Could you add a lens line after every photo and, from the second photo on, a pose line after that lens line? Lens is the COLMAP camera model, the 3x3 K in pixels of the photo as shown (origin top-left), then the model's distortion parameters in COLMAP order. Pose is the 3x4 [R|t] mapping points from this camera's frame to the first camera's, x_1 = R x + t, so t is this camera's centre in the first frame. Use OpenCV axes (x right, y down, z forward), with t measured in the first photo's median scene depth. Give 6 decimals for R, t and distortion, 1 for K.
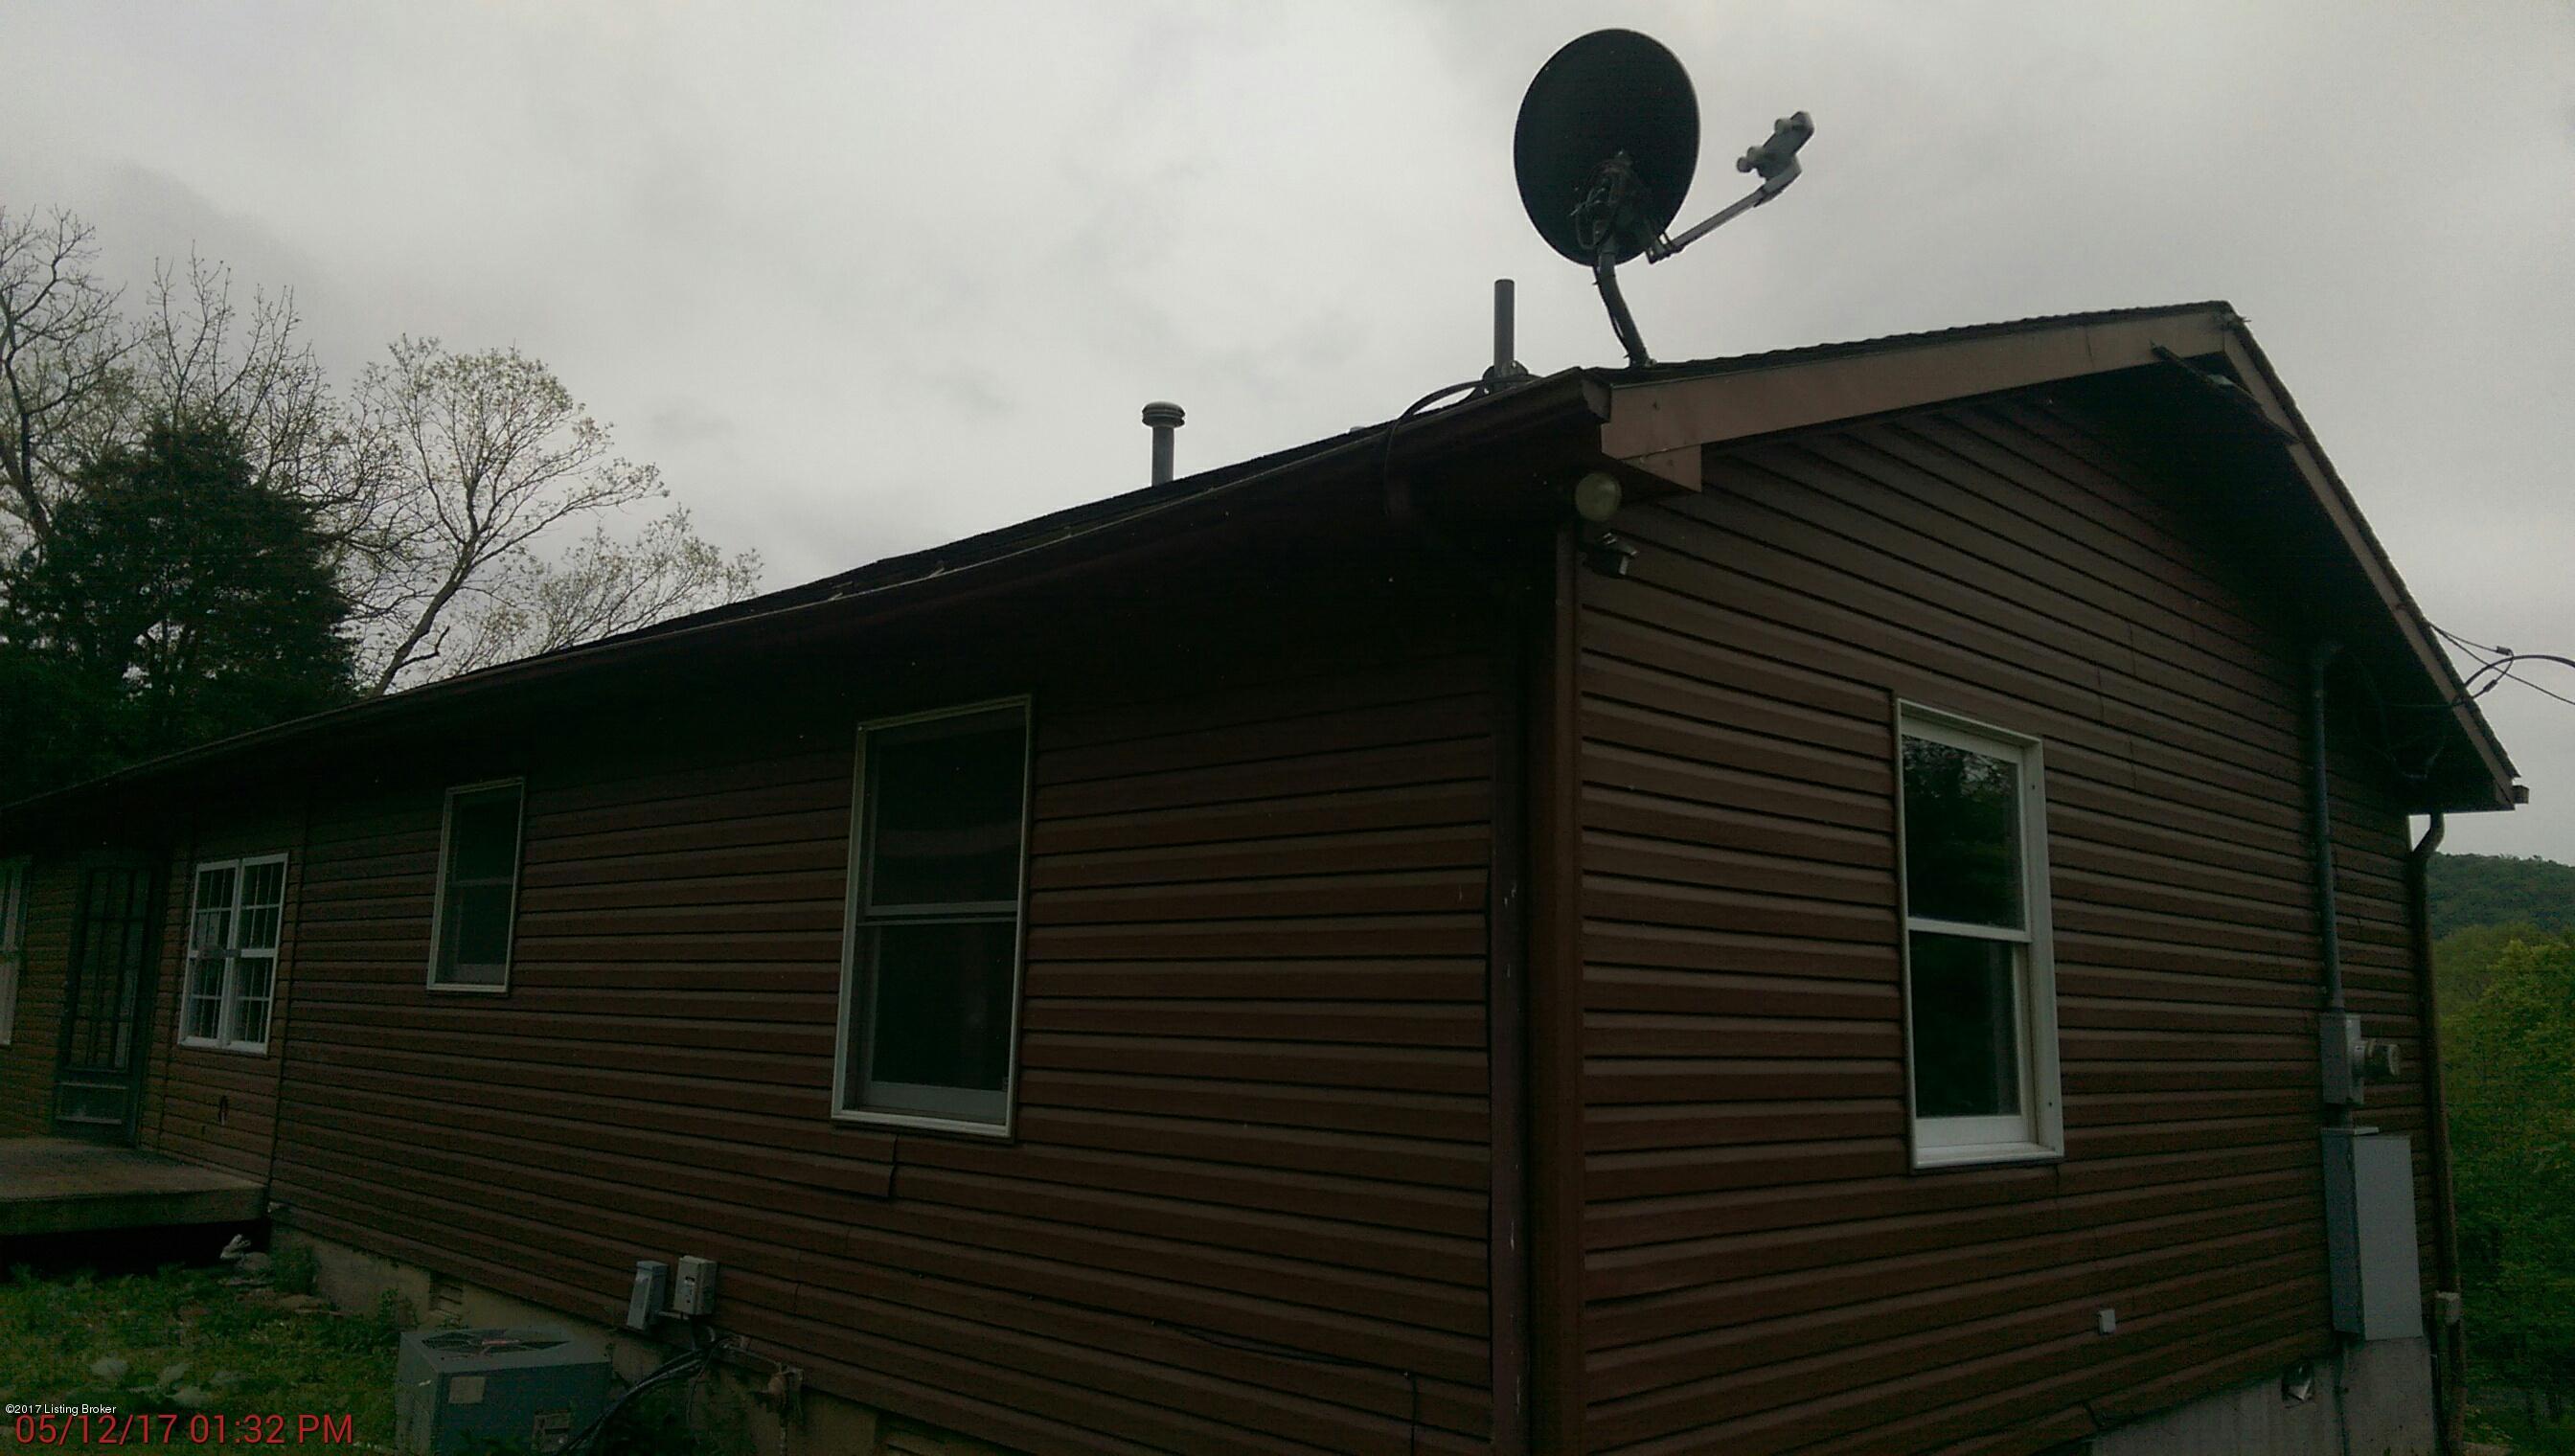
lens RADIAL K [[1823.2, 0, 1283.3], [0, 1823.2, 723.8], [0, 0, 1]] dist [0.044123, -0.052440]
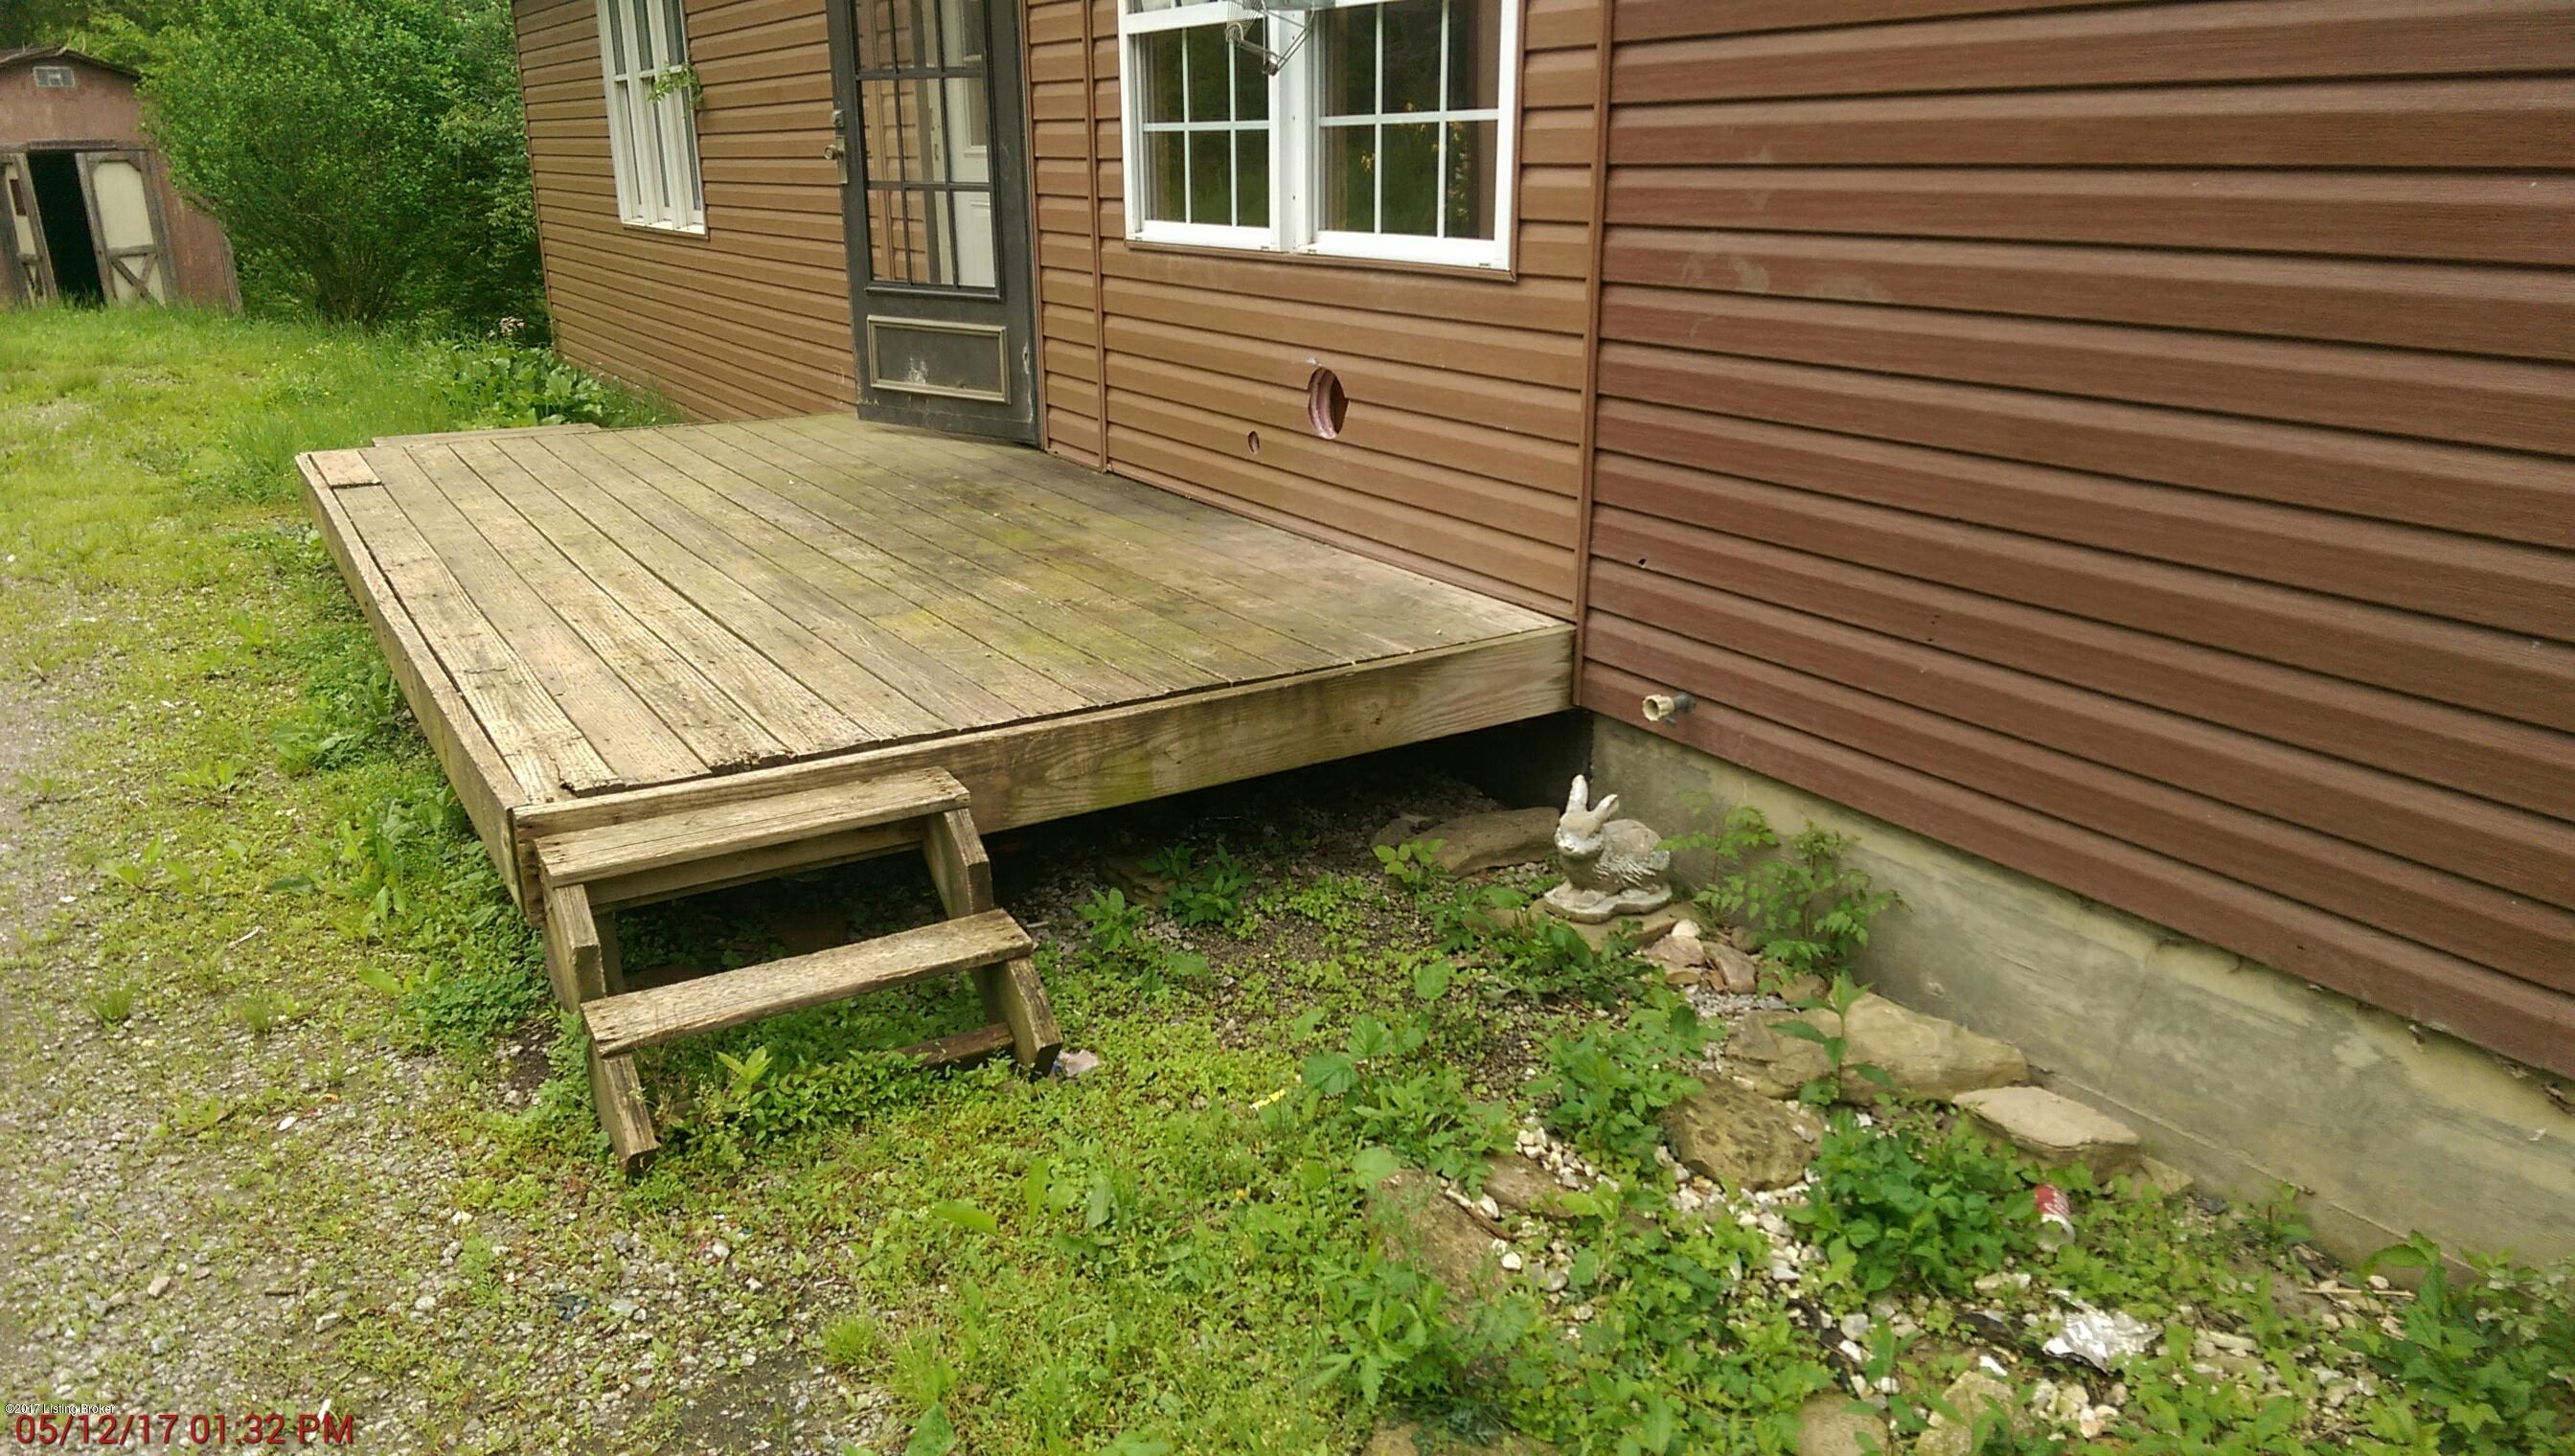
lens RADIAL K [[1823.2, 0, 1322.5], [0, 1823.2, 706.7], [0, 0, 1]] dist [0.044123, -0.052440]
pose [[0.973716, 0.033326, -0.225314, -0.486236], [0.067780, 0.902021, 0.426338, 0.096708], [0.217446, -0.430404, 0.876053, 0.614113]]
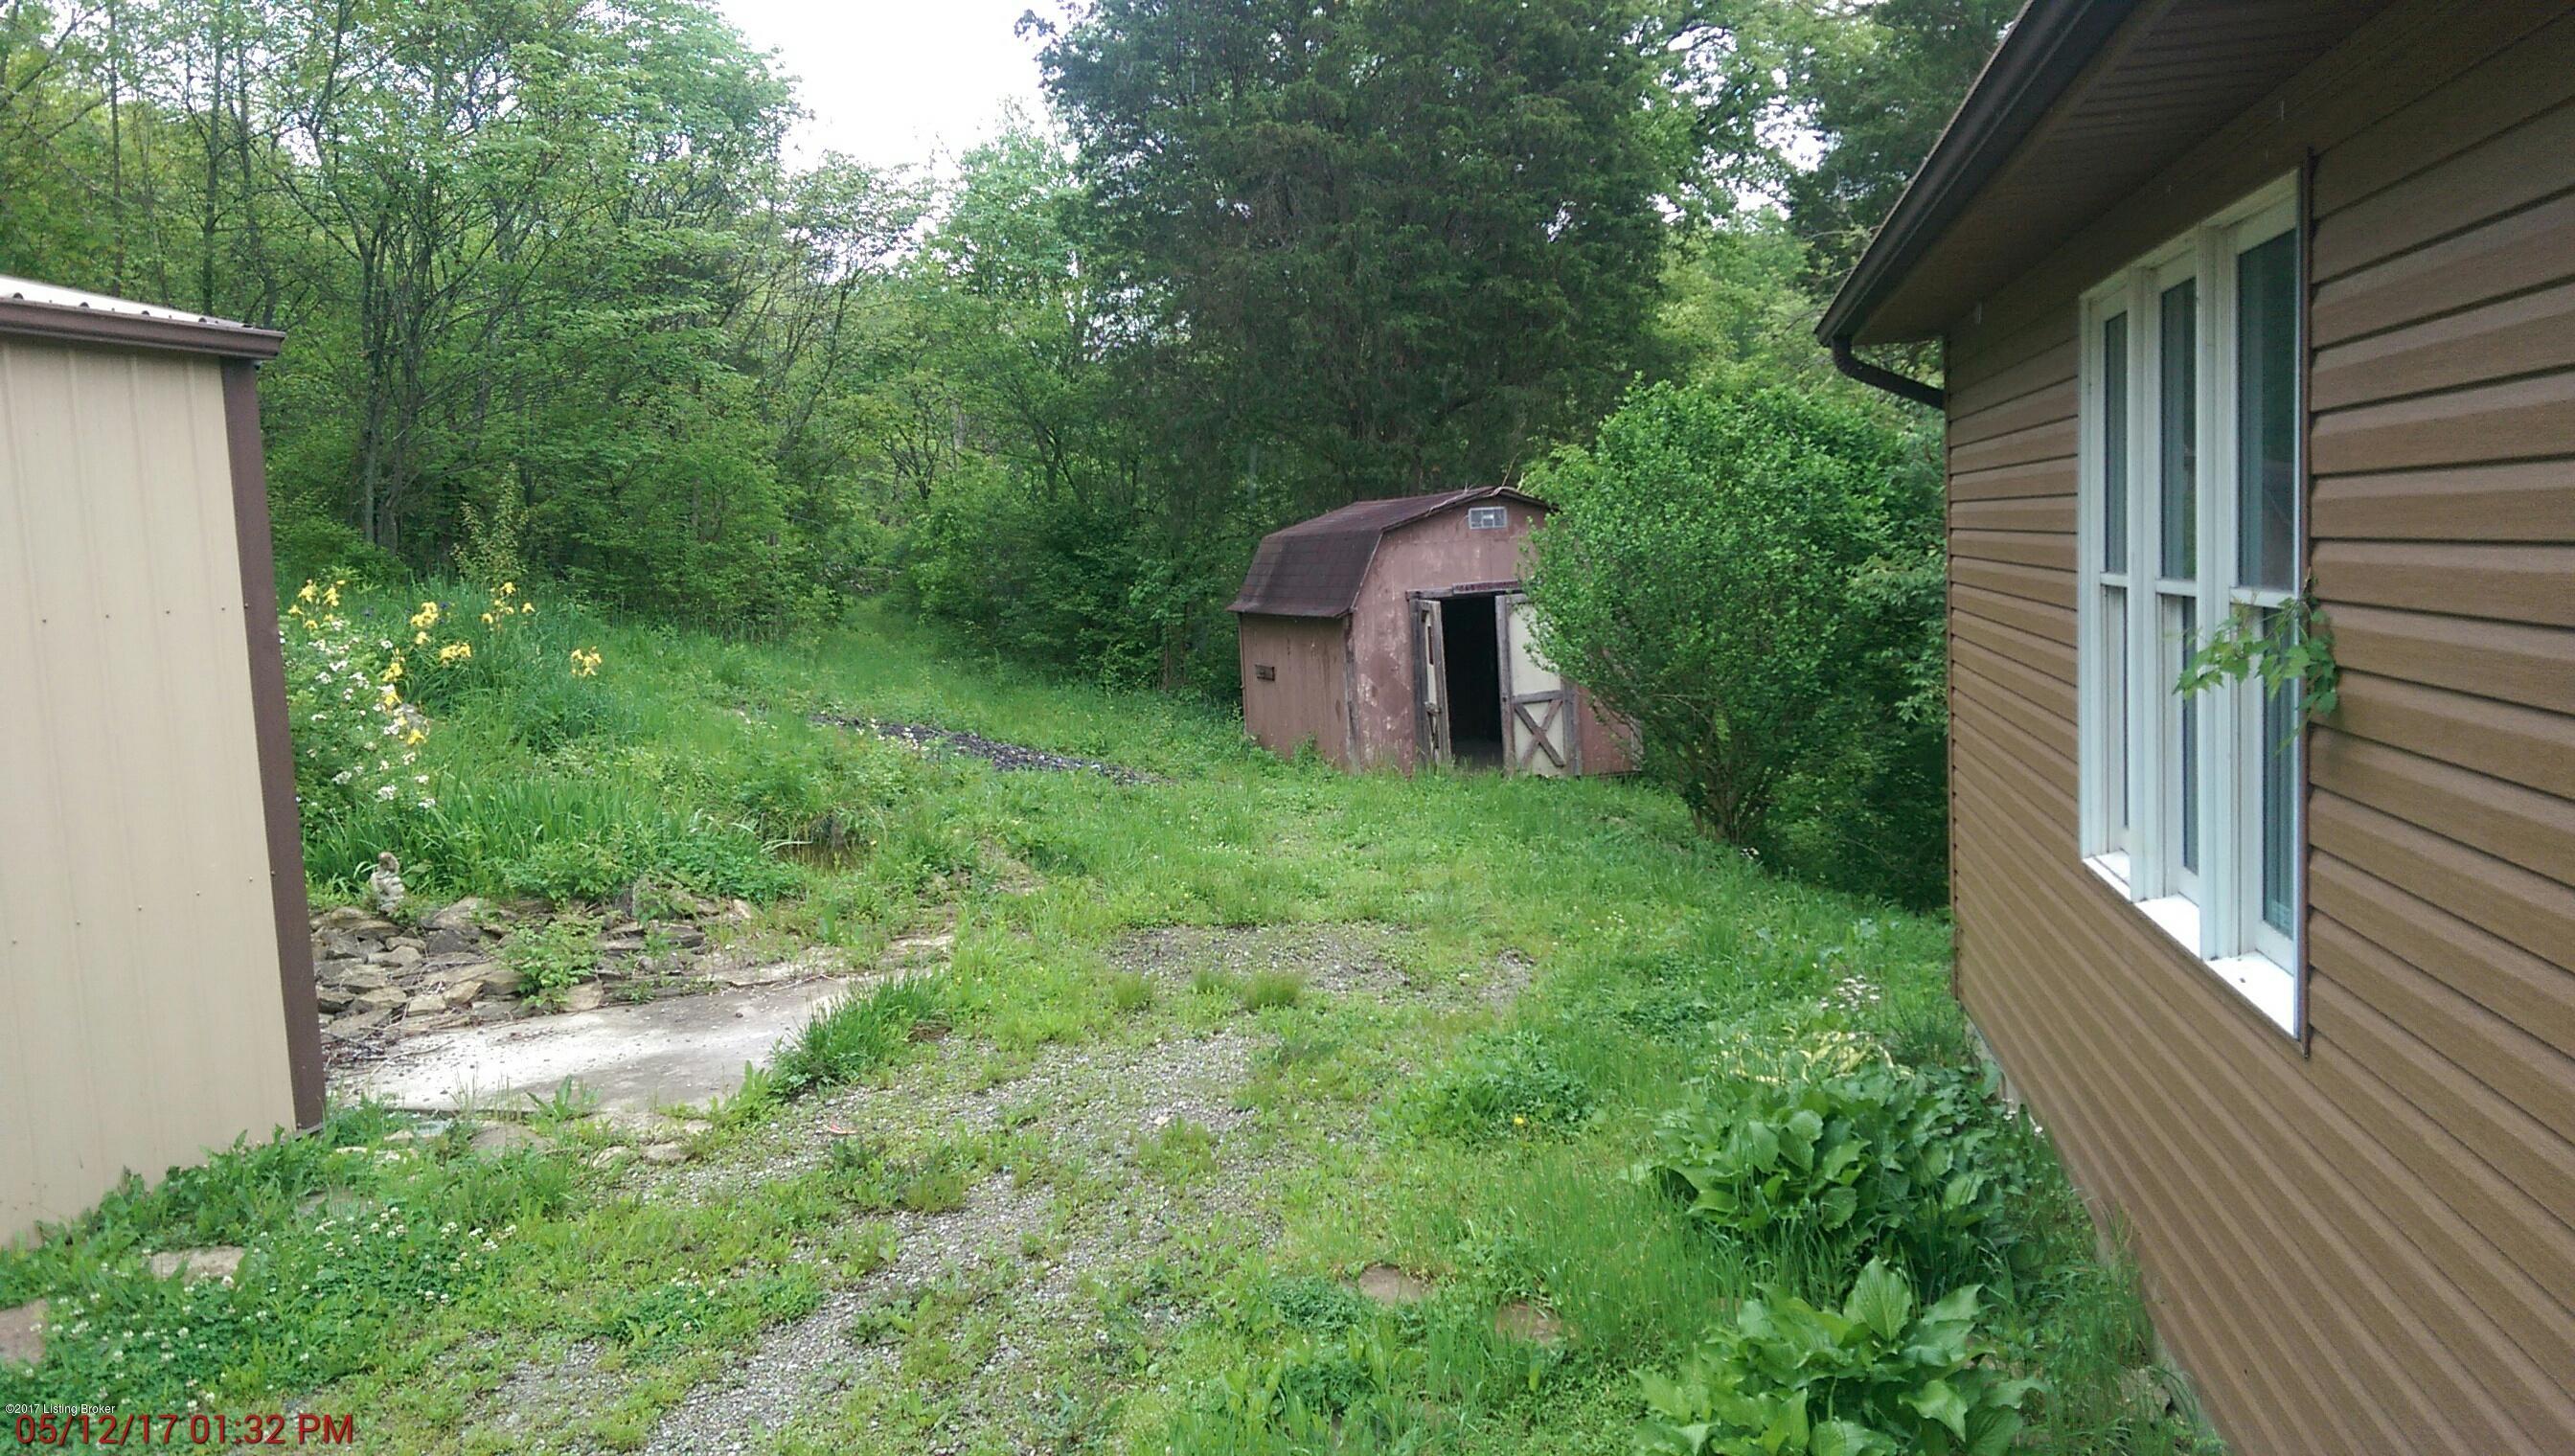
lens RADIAL K [[1823.2, 0, 1239.3], [0, 1823.2, 722.4], [0, 0, 1]] dist [0.044123, -0.052440]
pose [[0.518387, 0.030327, -0.854608, -0.790159], [0.192263, 0.969652, 0.151032, 0.108260], [0.833252, -0.242603, 0.496824, 1.097718]]
